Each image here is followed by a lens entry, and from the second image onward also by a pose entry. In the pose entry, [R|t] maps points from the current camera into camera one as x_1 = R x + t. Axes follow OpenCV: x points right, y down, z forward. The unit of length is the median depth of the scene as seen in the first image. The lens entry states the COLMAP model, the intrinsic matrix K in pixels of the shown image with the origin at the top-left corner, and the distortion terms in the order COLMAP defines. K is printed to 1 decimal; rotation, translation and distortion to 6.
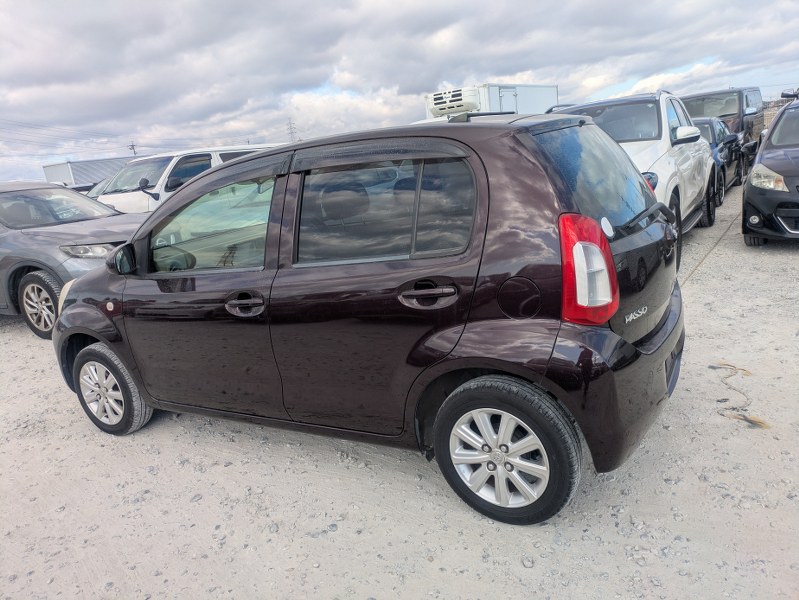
lens RADIAL K [[606.8, 0, 401.3], [0, 606.8, 282.3], [0, 0, 1]] dist [0.068163, -0.070539]
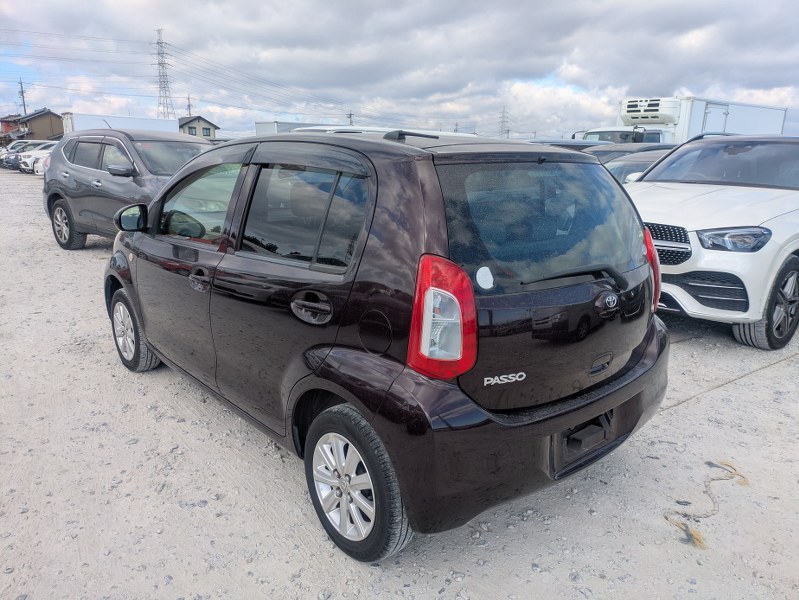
lens RADIAL K [[610.0, 0, 407.2], [0, 610.0, 304.6], [0, 0, 1]] dist [0.052986, -0.047327]
pose [[0.939153, 0.217181, -0.266129, 0.053895], [-0.204073, 0.975977, 0.076308, -0.010950], [0.276308, -0.017355, 0.960912, 0.010704]]
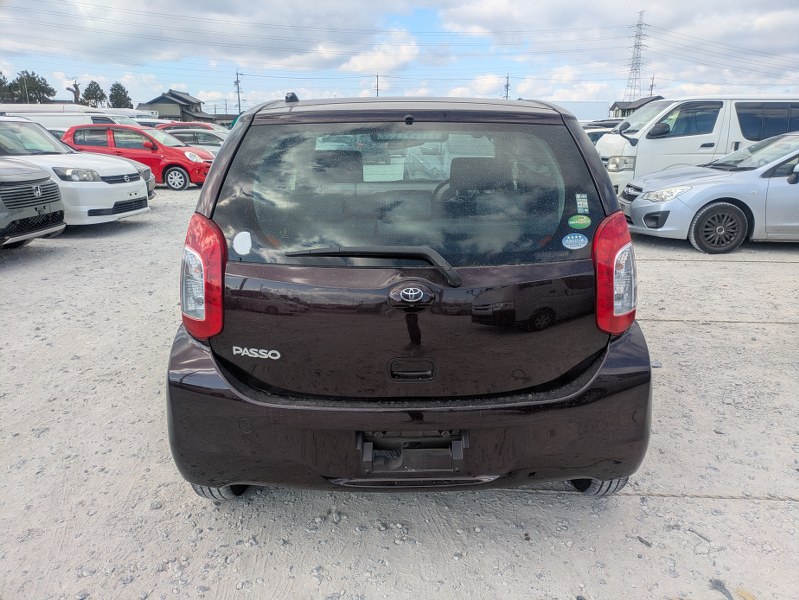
lens RADIAL K [[601.5, 0, 405.4], [0, 601.5, 299.1], [0, 0, 1]] dist [0.050613, -0.036156]
pose [[0.510432, 0.350904, -0.785064, 0.131256], [-0.242670, 0.934625, 0.259975, -0.033713], [0.824967, 0.057812, 0.562216, 0.080076]]
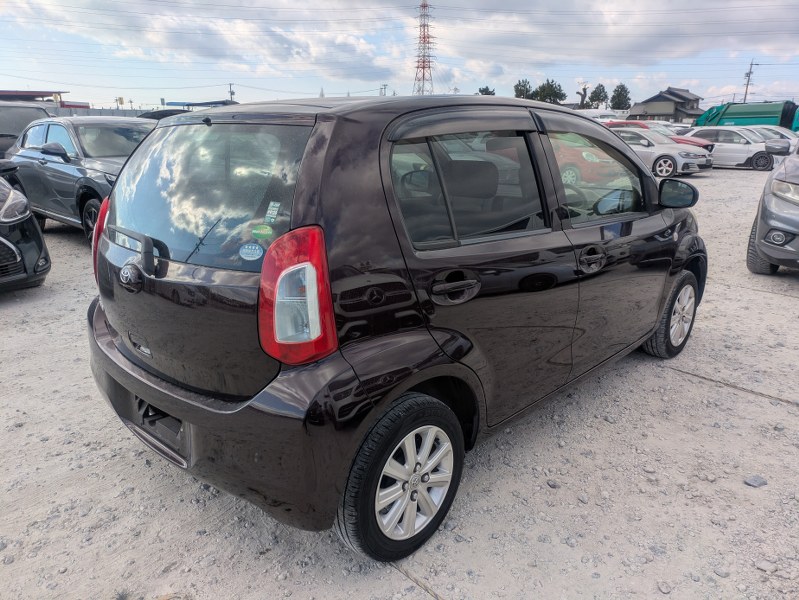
lens RADIAL K [[601.5, 0, 405.4], [0, 601.5, 299.1], [0, 0, 1]] dist [0.050613, -0.036156]
pose [[-0.231652, 0.382444, -0.894469, 0.144185], [-0.166977, 0.890201, 0.423864, -0.059401], [0.958361, 0.247545, -0.142357, 0.192154]]
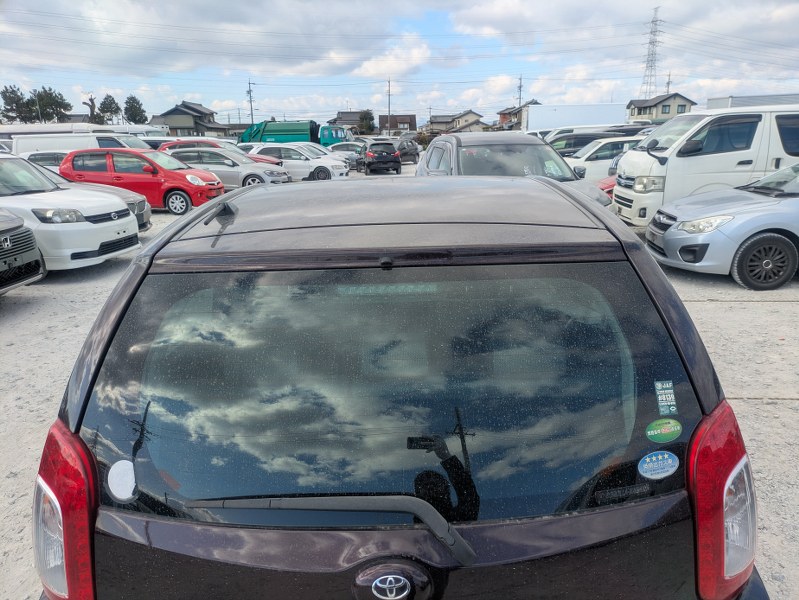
lens RADIAL K [[600.6, 0, 399.5], [0, 600.6, 300.0], [0, 0, 1]] dist [0.032351, -0.011952]
pose [[0.487430, 0.342780, -0.803065, 0.096232], [-0.220015, 0.938261, 0.266946, -0.049188], [0.844989, 0.046569, 0.532753, 0.102150]]
